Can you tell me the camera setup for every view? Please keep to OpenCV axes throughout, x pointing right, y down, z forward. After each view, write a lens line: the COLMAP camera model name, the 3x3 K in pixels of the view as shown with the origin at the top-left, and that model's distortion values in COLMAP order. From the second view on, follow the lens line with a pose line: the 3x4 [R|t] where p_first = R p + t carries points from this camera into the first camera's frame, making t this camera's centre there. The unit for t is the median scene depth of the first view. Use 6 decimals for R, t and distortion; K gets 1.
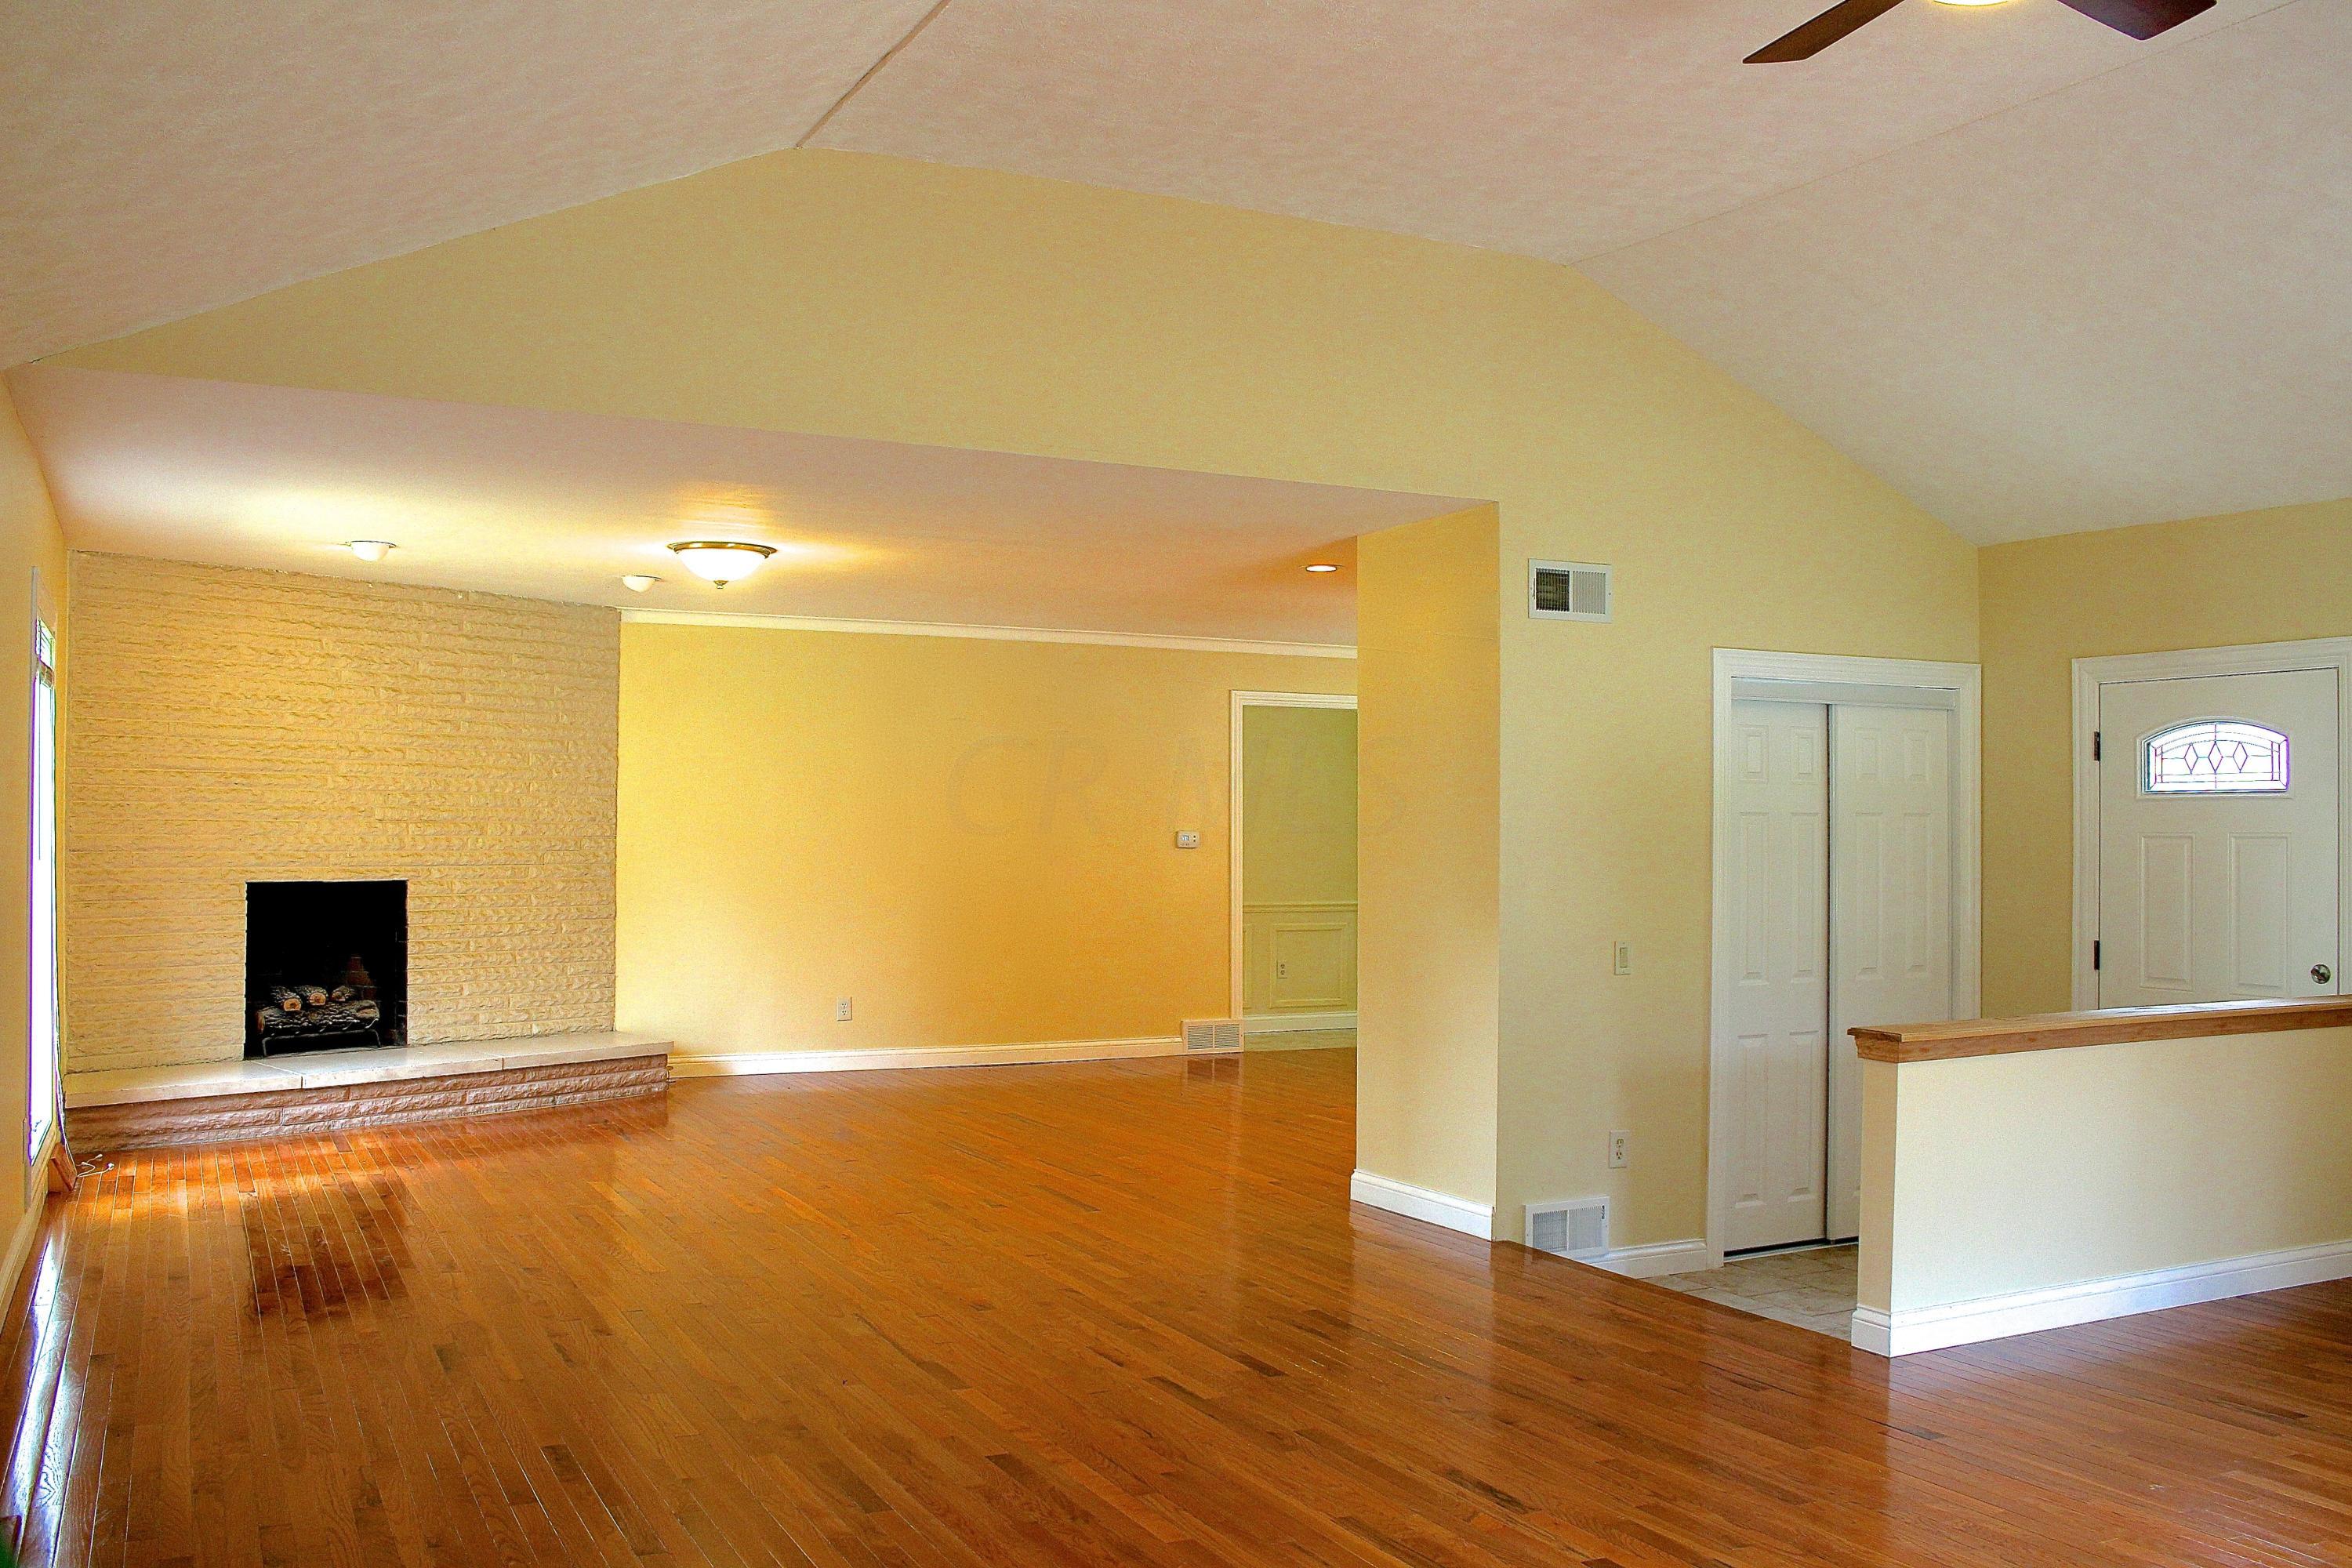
lens RADIAL K [[2076.0, 0, 1176.0], [0, 2076.0, 784.0], [0, 0, 1]] dist [-0.057486, 0.001398]
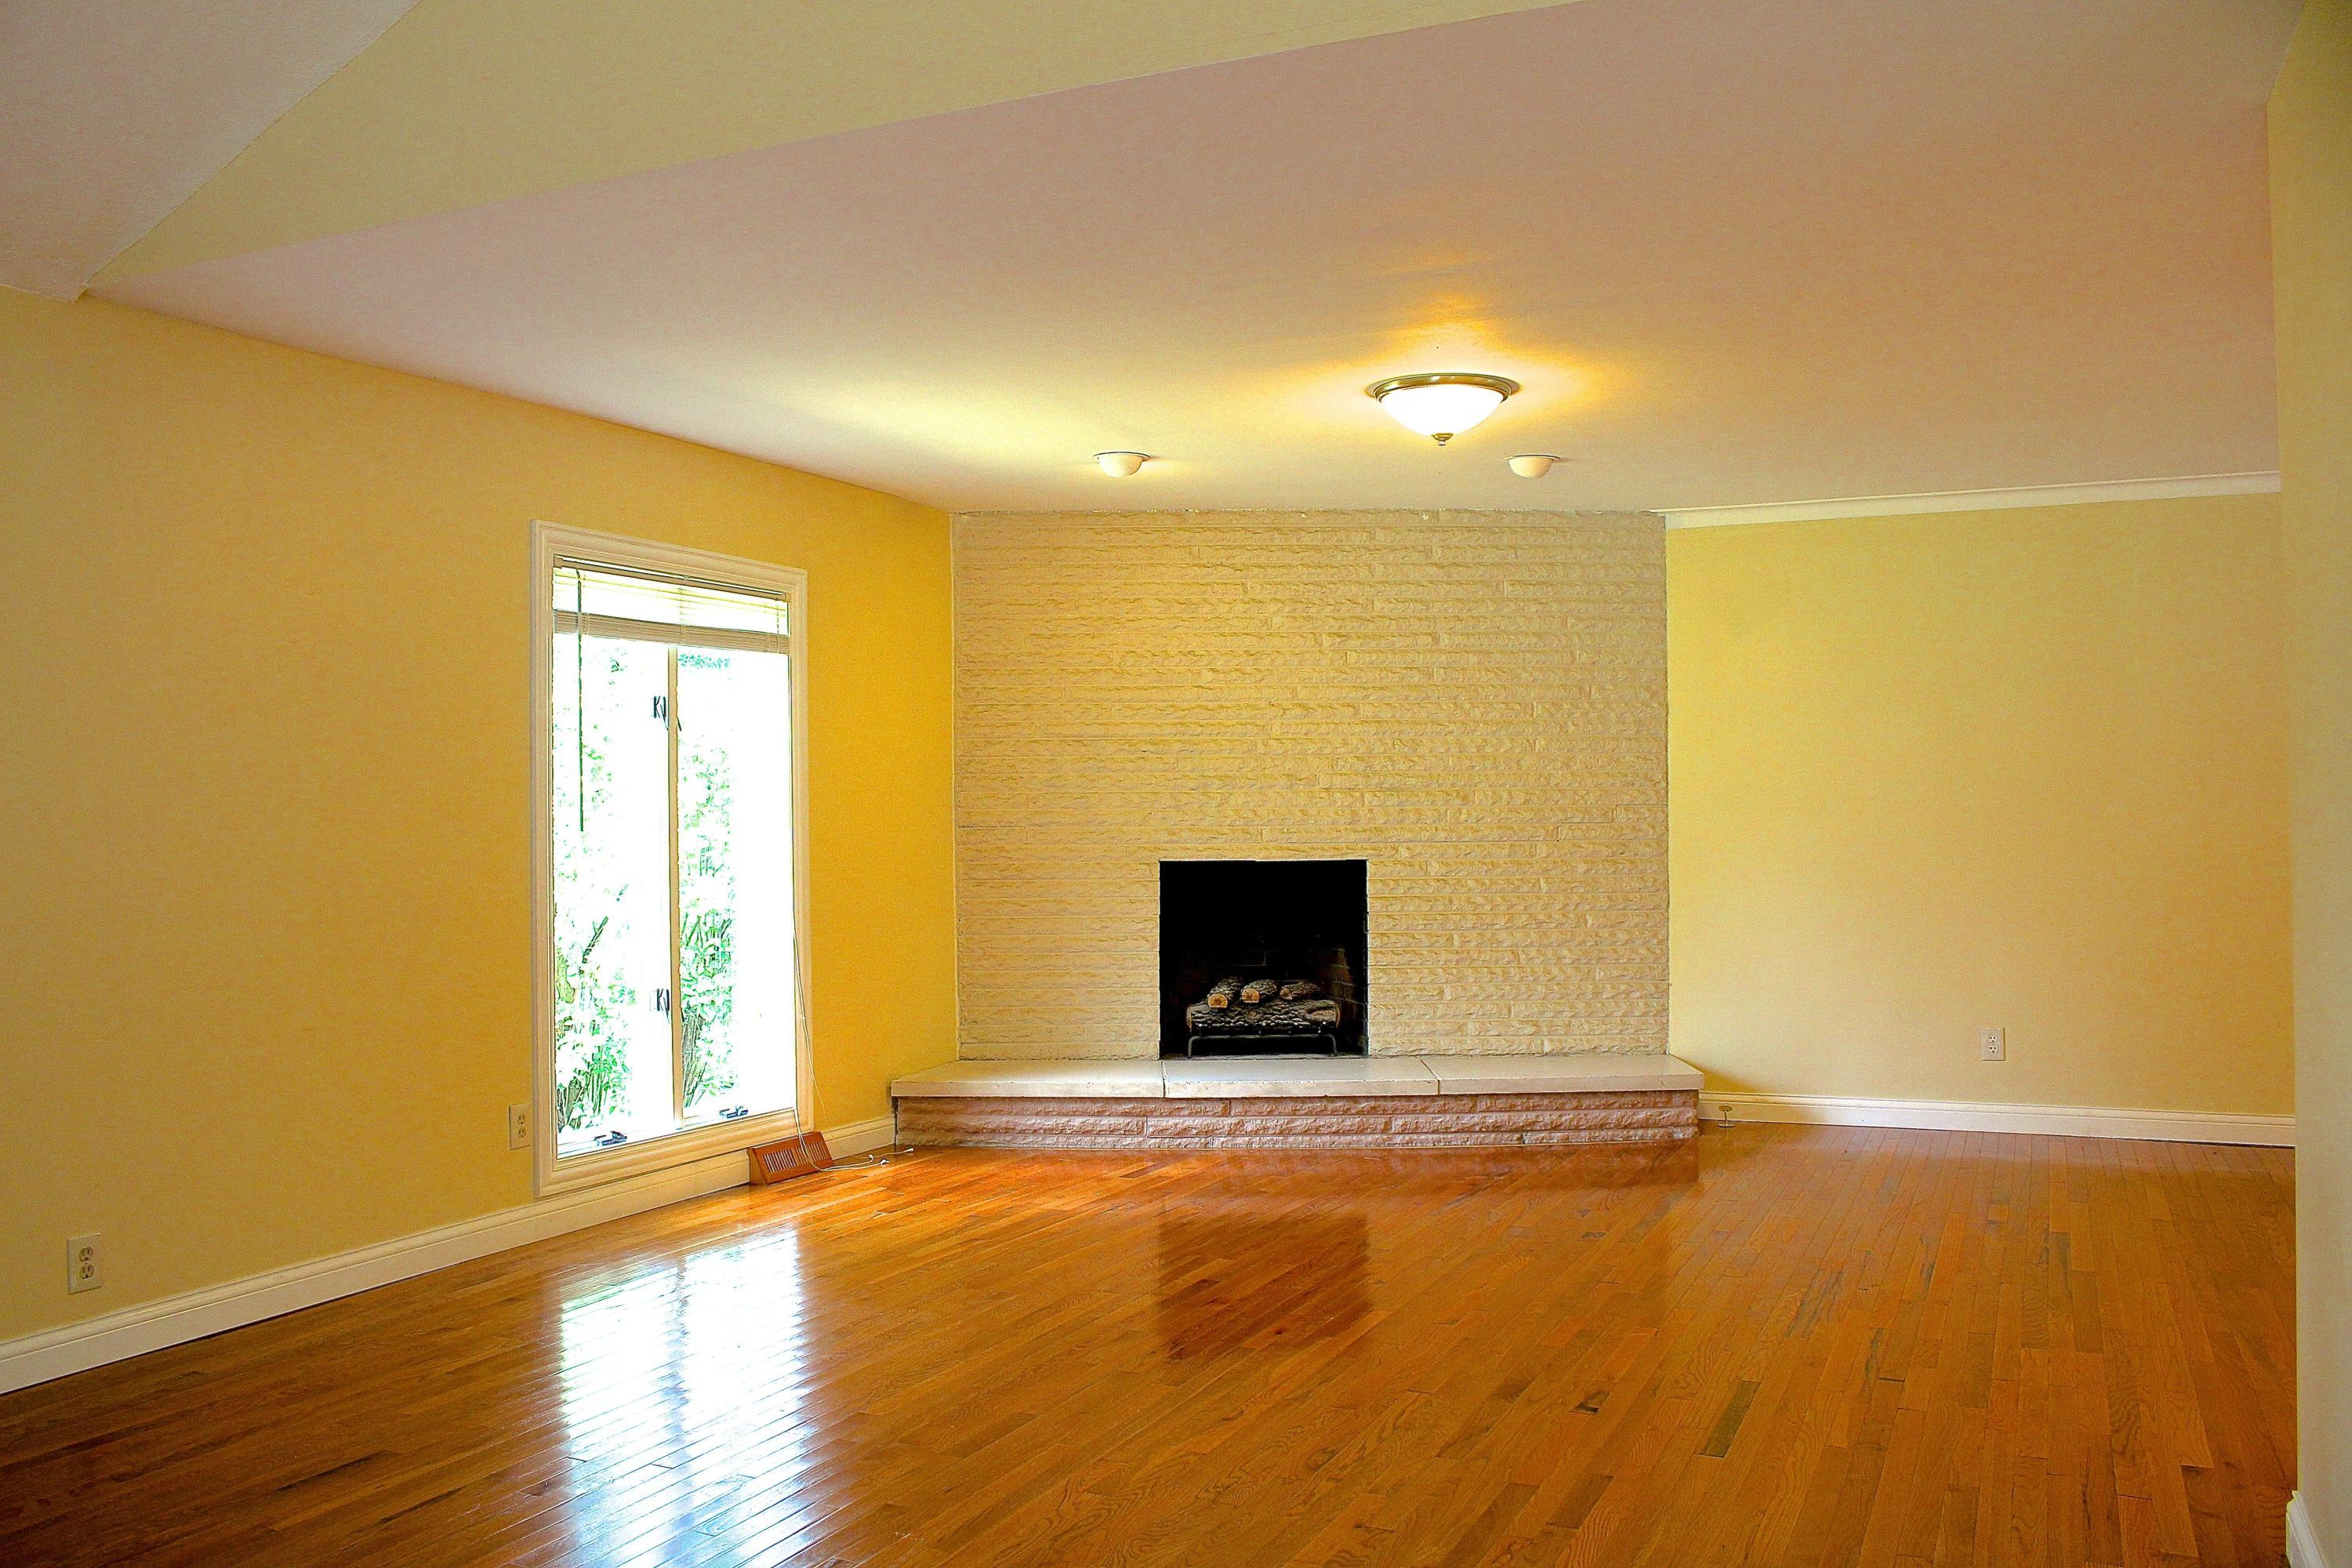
lens RADIAL K [[1982.6, 0, 1102.6], [0, 1982.6, 787.7], [0, 0, 1]] dist [-0.171492, 0.160218]
pose [[0.611323, -0.025757, -0.790962, 0.204765], [0.029224, 0.999523, -0.009962, 0.022582], [0.790841, -0.017025, 0.611784, 0.429280]]
